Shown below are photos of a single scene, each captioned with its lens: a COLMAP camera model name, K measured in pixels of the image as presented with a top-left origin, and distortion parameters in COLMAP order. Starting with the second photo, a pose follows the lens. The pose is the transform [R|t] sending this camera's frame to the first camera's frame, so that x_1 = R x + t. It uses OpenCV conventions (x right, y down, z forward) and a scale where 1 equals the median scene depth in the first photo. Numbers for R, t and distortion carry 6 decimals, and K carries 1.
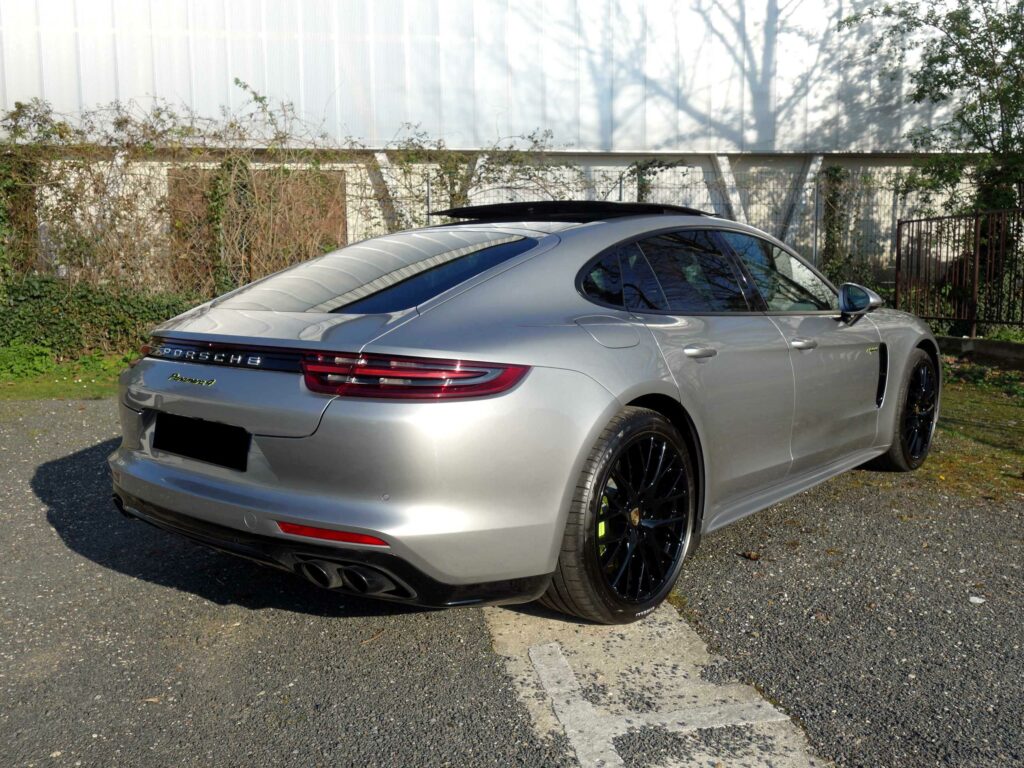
lens RADIAL K [[893.6, 0, 511.4], [0, 893.6, 369.3], [0, 0, 1]] dist [0.006204, -0.003494]
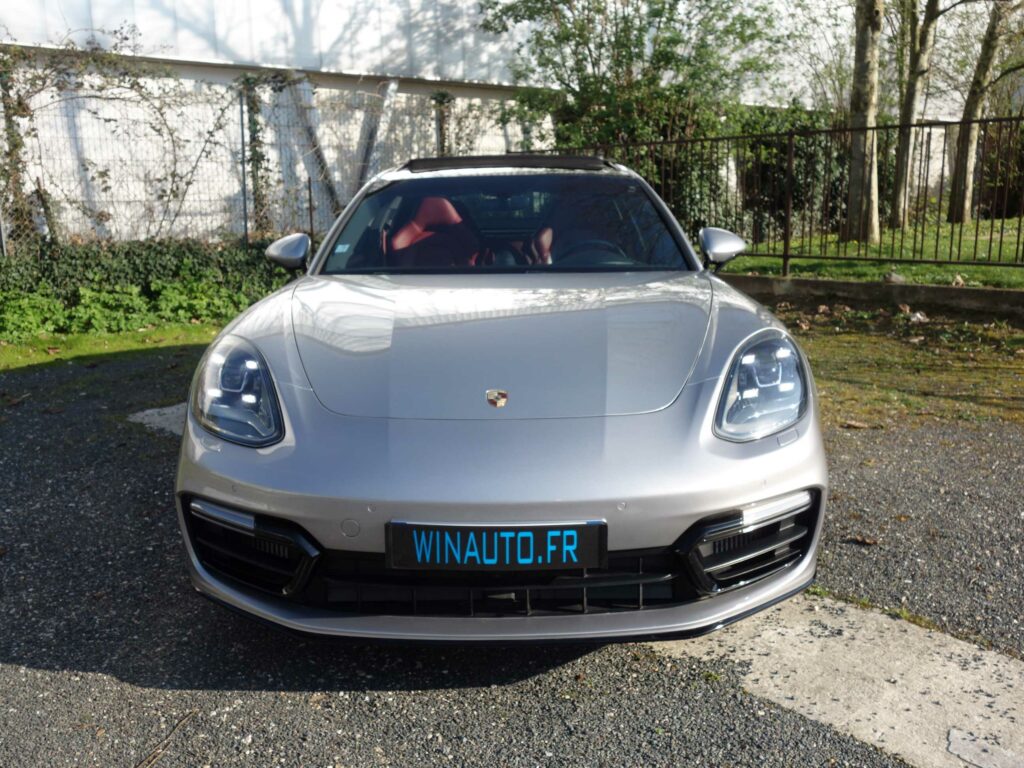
lens RADIAL K [[893.6, 0, 507.8], [0, 893.6, 389.7], [0, 0, 1]] dist [0.006204, -0.003494]
pose [[0.824582, -0.125929, 0.551550, -0.177799], [0.068146, 0.989922, 0.124139, -0.027910], [-0.561624, -0.064777, 0.824853, 0.165439]]
